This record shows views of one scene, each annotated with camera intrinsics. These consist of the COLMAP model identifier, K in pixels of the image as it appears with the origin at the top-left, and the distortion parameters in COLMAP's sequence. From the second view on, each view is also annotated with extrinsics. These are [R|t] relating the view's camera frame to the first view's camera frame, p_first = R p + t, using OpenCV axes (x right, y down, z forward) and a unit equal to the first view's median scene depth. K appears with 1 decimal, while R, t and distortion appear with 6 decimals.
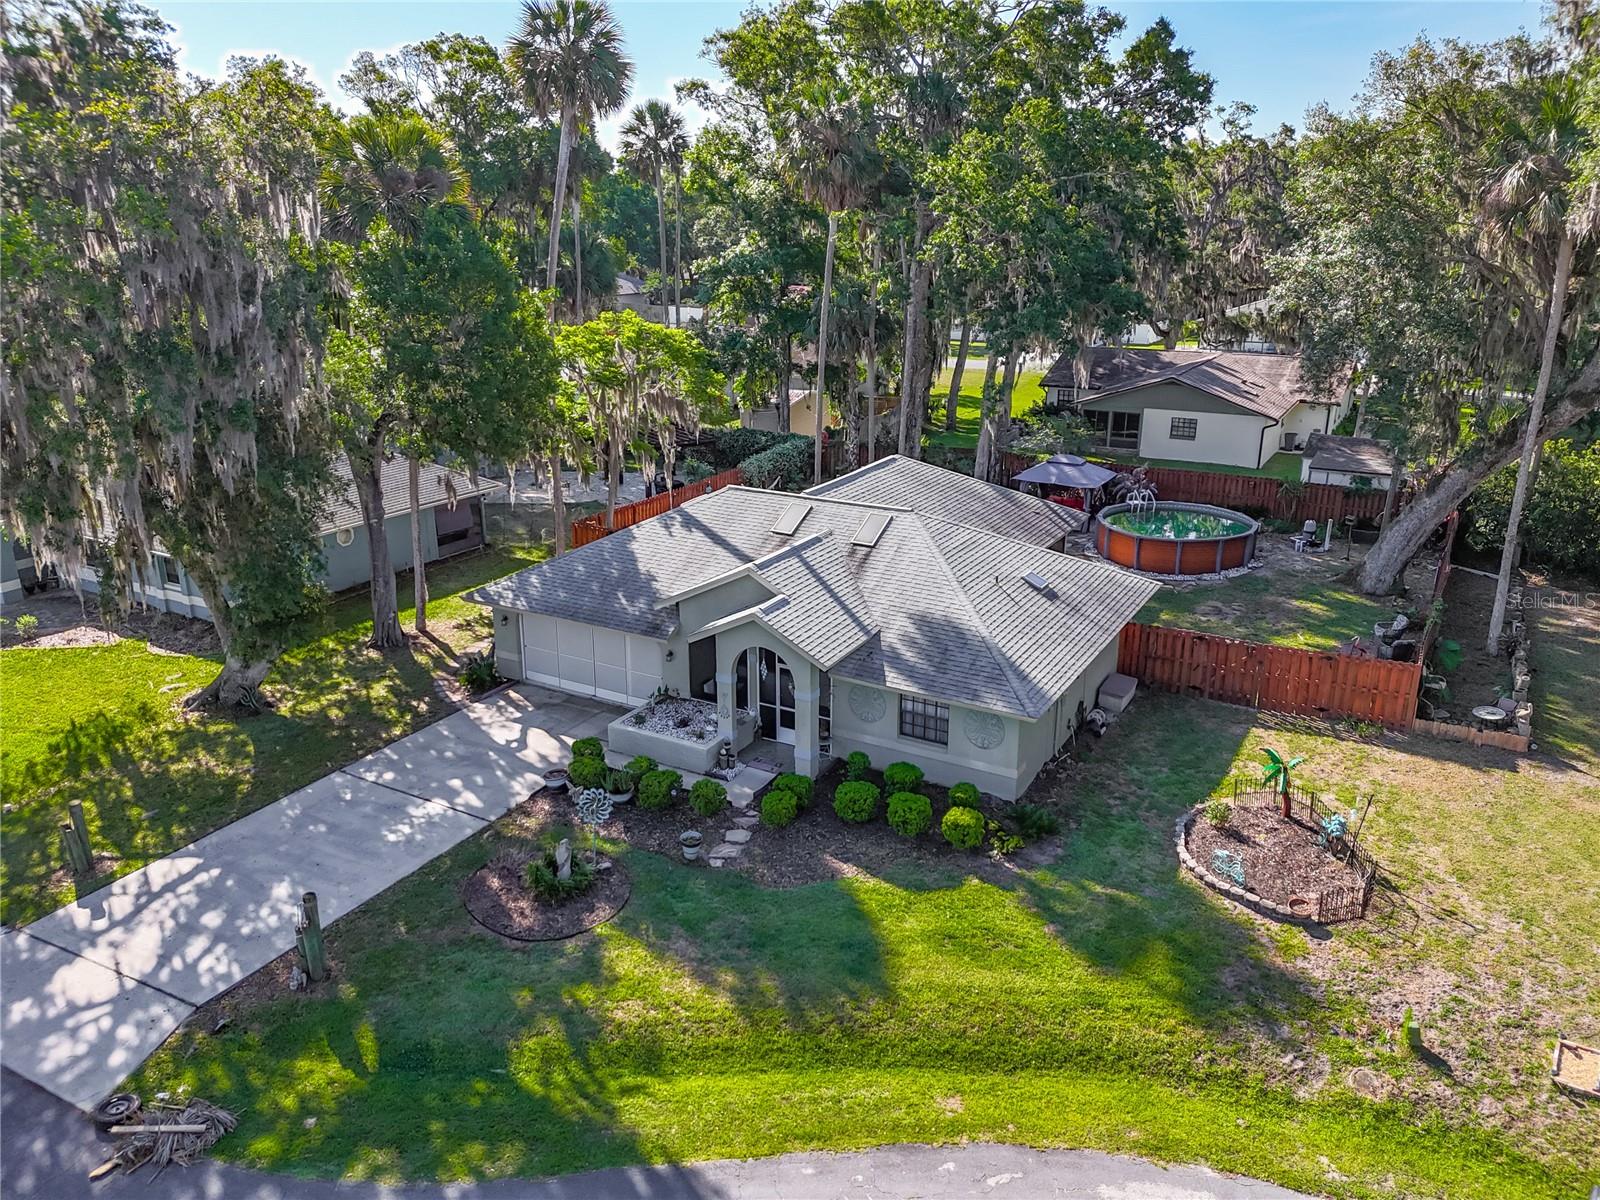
lens RADIAL K [[1193.0, 0, 799.4], [0, 1193.0, 563.9], [0, 0, 1]] dist [0.060951, -0.051483]
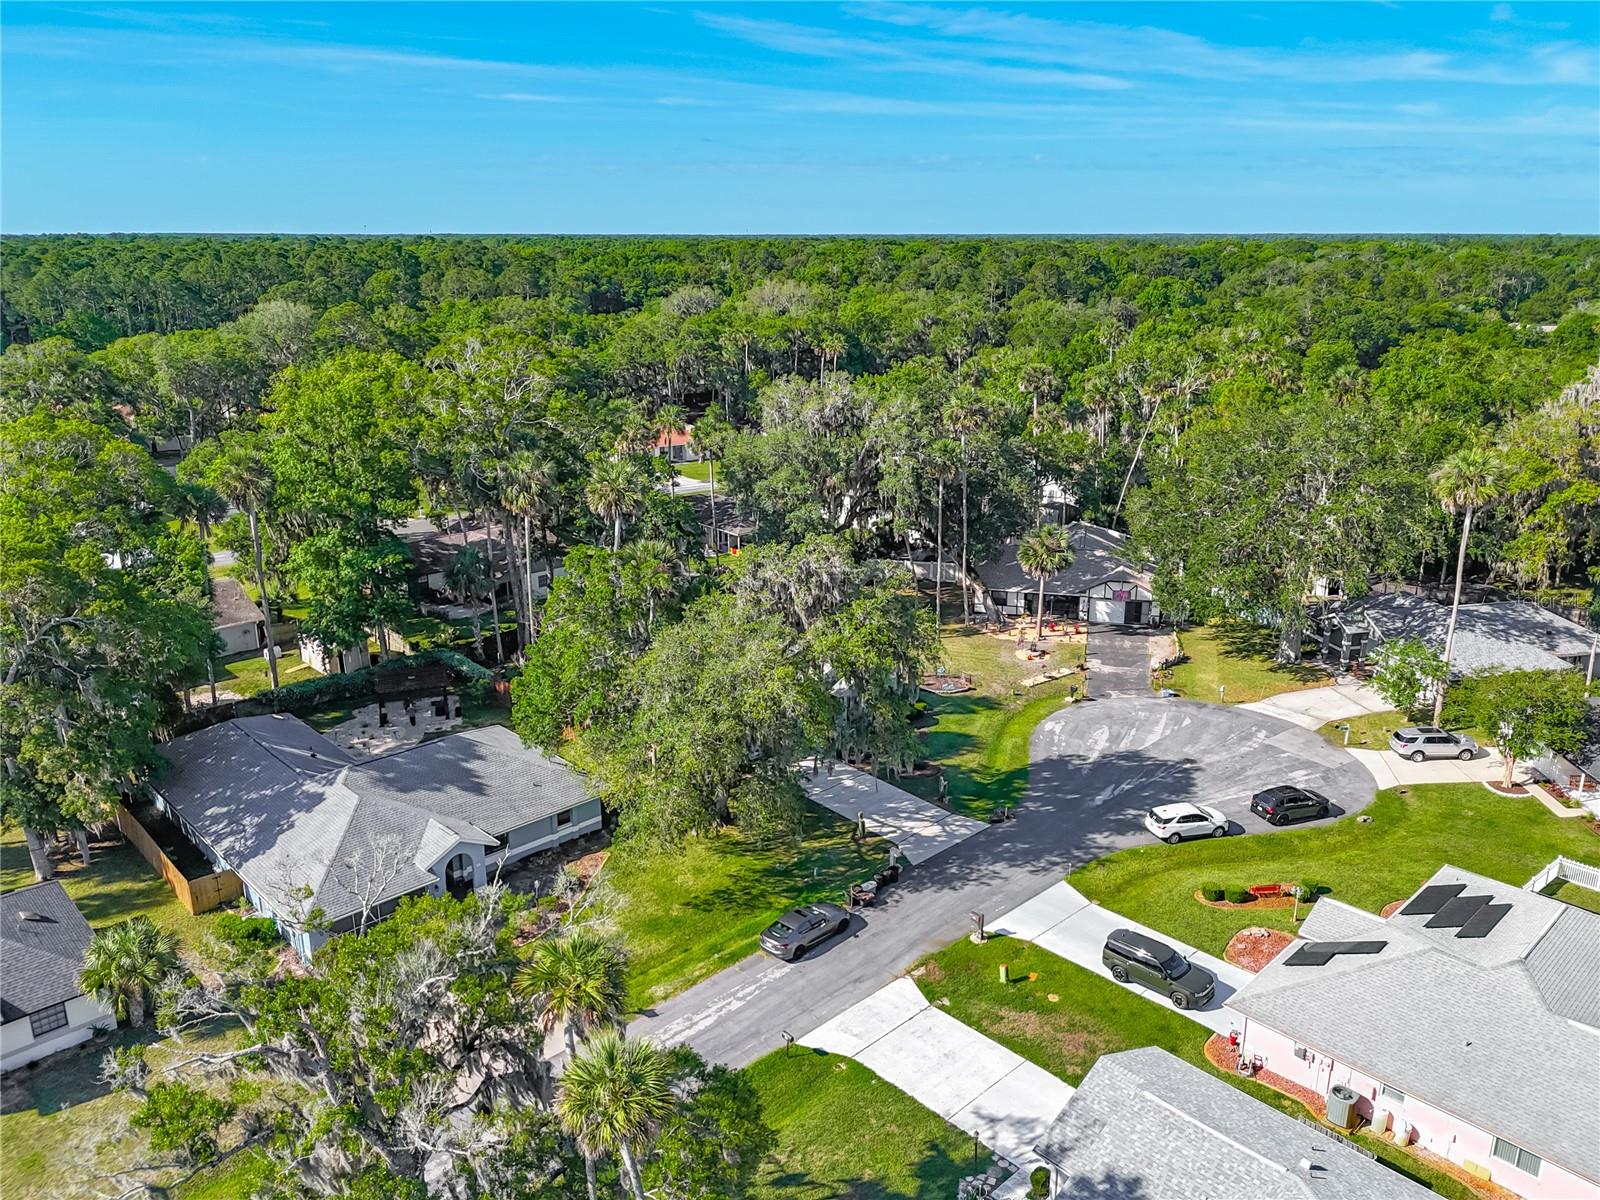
lens RADIAL K [[1193.0, 0, 806.8], [0, 1193.0, 607.7], [0, 0, 1]] dist [0.060951, -0.051483]
pose [[0.291098, -0.283394, 0.913756, -2.556607], [0.272500, 0.940116, 0.204758, -0.709209], [-0.917064, 0.189394, 0.350891, 0.061901]]
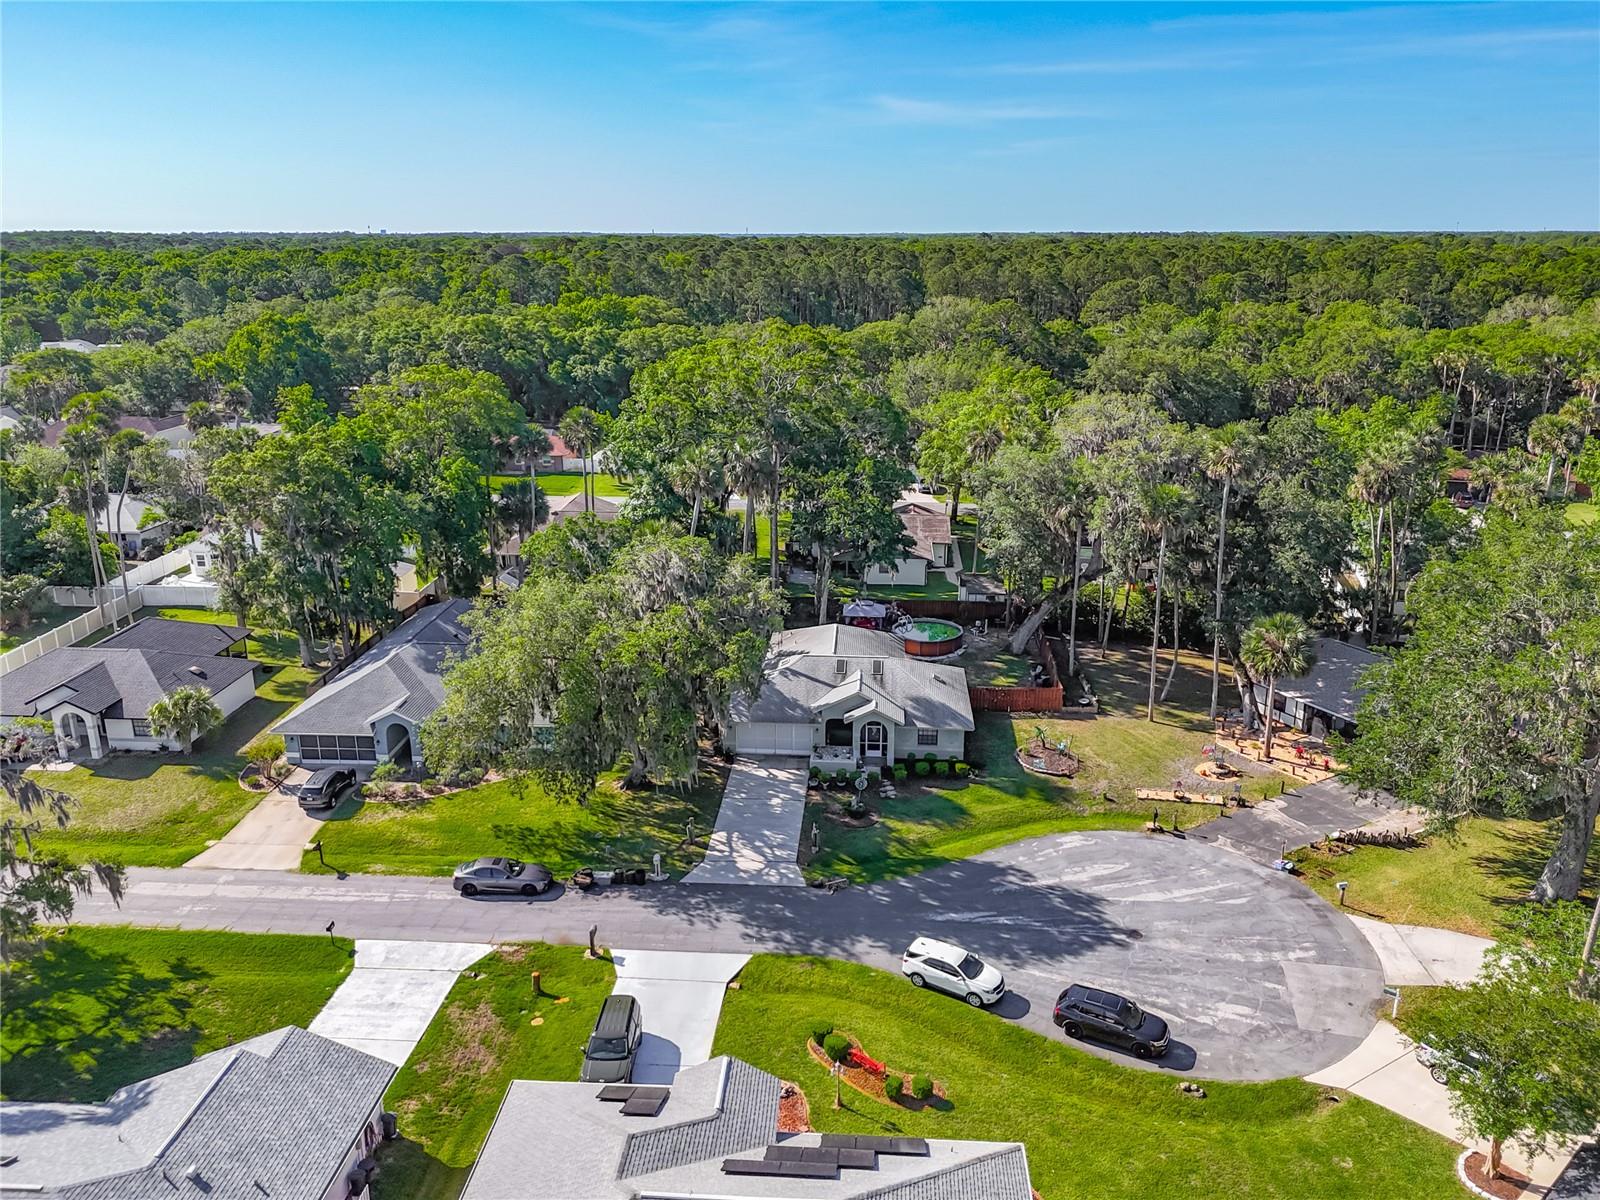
lens RADIAL K [[1193.0, 0, 806.9], [0, 1193.0, 616.6], [0, 0, 1]] dist [0.060951, -0.051483]
pose [[0.899586, -0.130553, 0.416775, -1.229885], [0.121387, 0.991417, 0.048551, -0.305729], [-0.419537, 0.006916, 0.907712, -1.354862]]
